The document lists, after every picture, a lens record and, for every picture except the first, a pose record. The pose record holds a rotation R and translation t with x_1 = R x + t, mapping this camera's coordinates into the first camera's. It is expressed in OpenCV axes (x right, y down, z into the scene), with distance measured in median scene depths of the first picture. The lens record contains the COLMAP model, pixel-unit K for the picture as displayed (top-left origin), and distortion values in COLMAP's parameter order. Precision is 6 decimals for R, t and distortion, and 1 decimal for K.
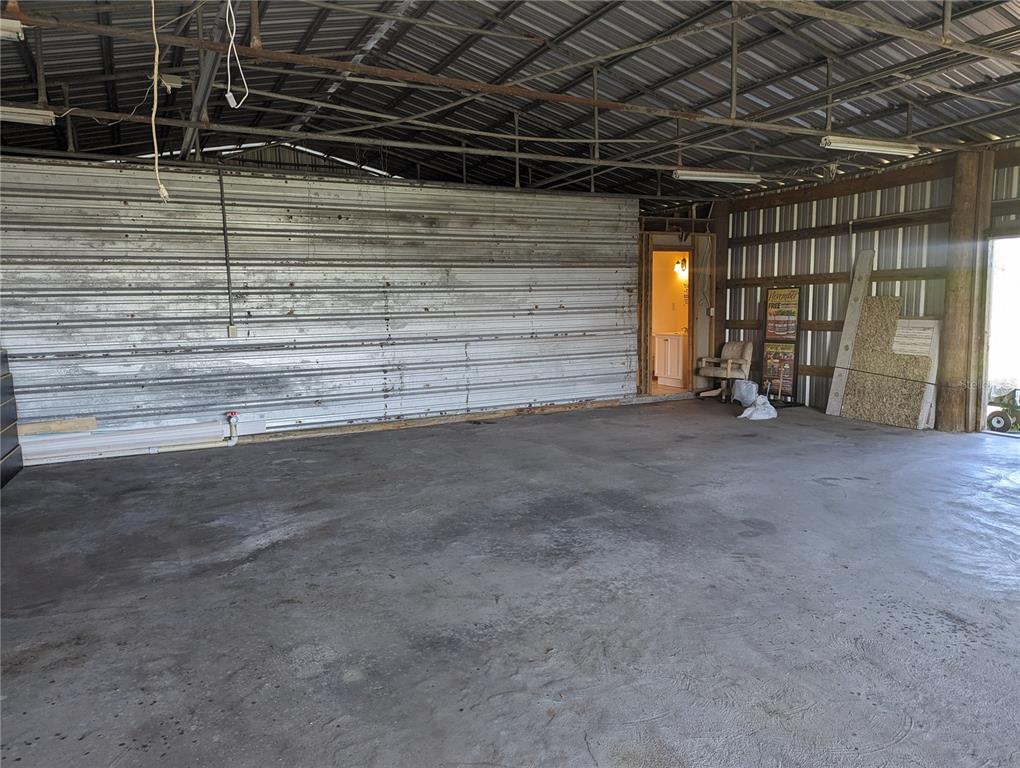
lens RADIAL K [[702.9, 0, 515.4], [0, 702.9, 384.7], [0, 0, 1]] dist [0.013491, -0.017758]
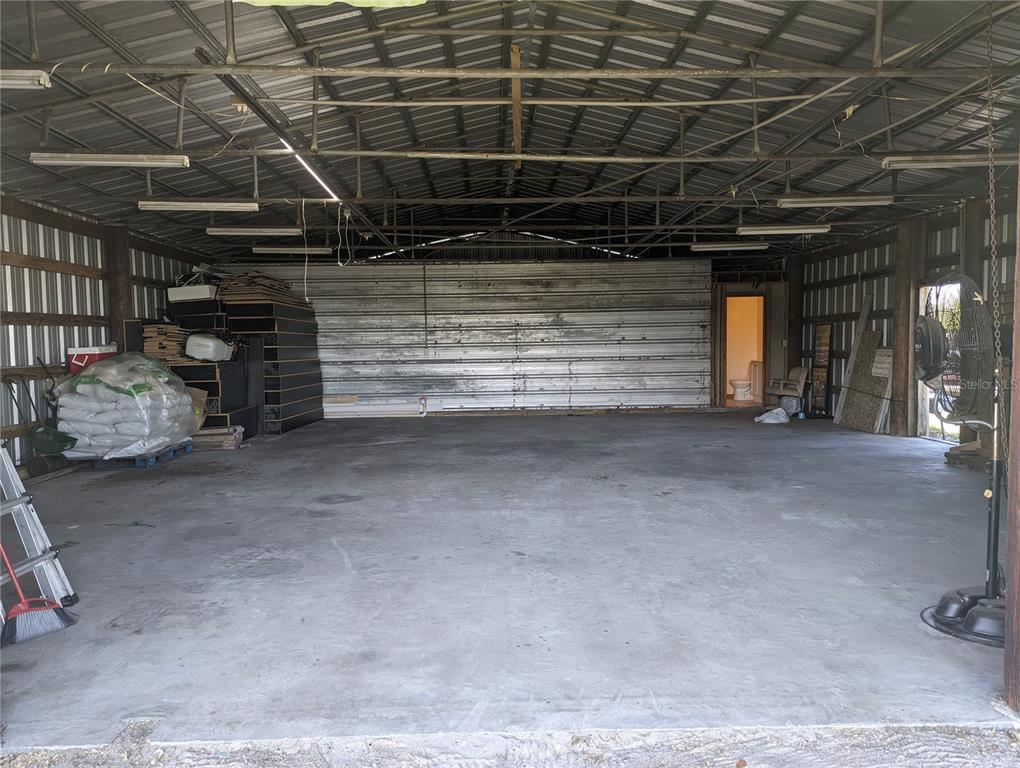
lens RADIAL K [[702.9, 0, 508.6], [0, 702.9, 385.3], [0, 0, 1]] dist [0.013491, -0.017758]
pose [[0.890191, 0.032900, -0.454398, 0.536466], [-0.053738, 0.998009, -0.033016, 0.050275], [0.452407, 0.053809, 0.890187, -0.431196]]
